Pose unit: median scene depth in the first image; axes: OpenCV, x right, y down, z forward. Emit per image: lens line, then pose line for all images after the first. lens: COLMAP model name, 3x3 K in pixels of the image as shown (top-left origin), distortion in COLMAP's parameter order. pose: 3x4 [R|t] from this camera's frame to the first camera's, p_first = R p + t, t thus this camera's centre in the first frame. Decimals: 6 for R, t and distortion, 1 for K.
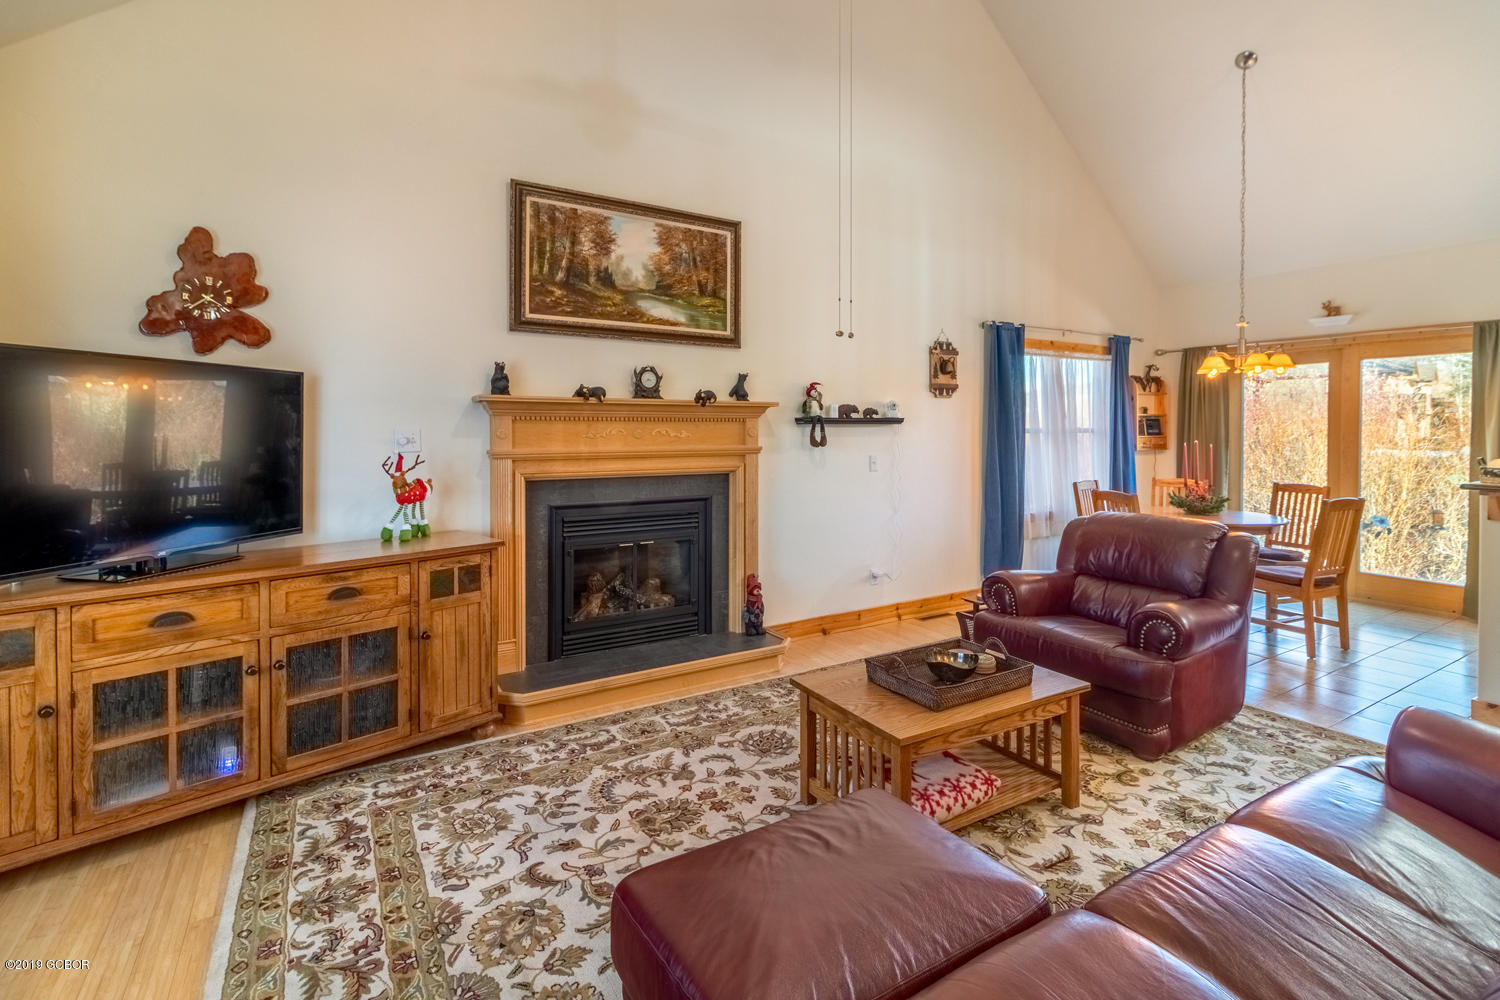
lens RADIAL K [[705.8, 0, 770.2], [0, 705.8, 440.2], [0, 0, 1]] dist [0.005140, 0.000902]
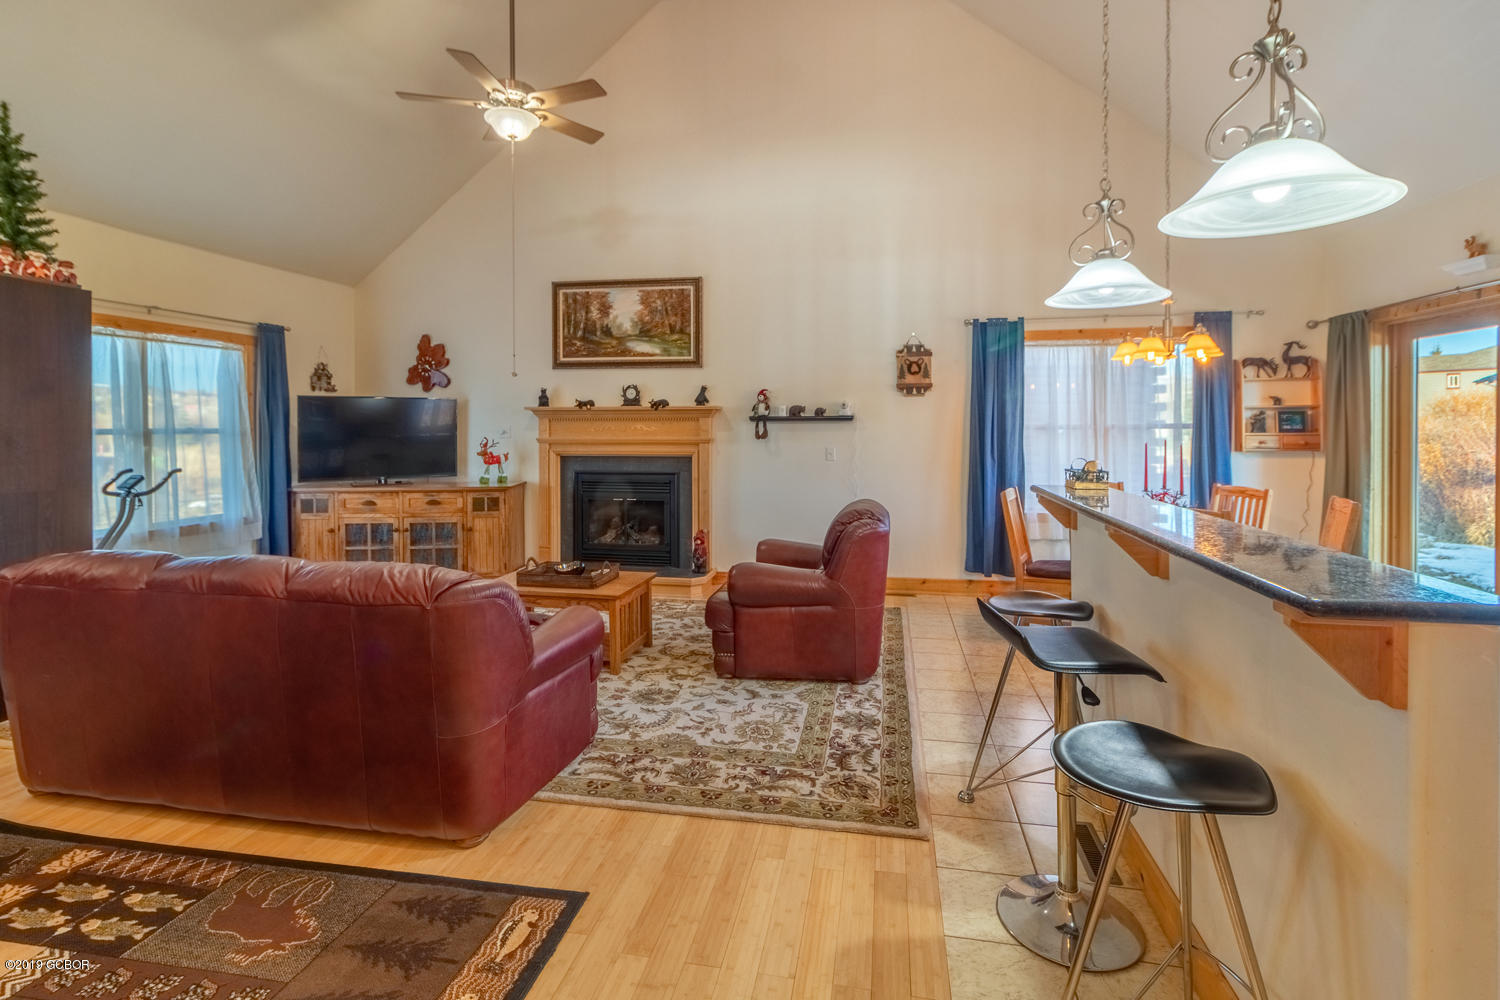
lens RADIAL K [[705.8, 0, 765.2], [0, 705.8, 435.7], [0, 0, 1]] dist [0.005140, 0.000902]
pose [[0.740735, 0.010184, -0.671720, 1.080655], [-0.007742, 0.999948, 0.006622, -0.006305], [0.671753, 0.000296, 0.740775, 0.057831]]
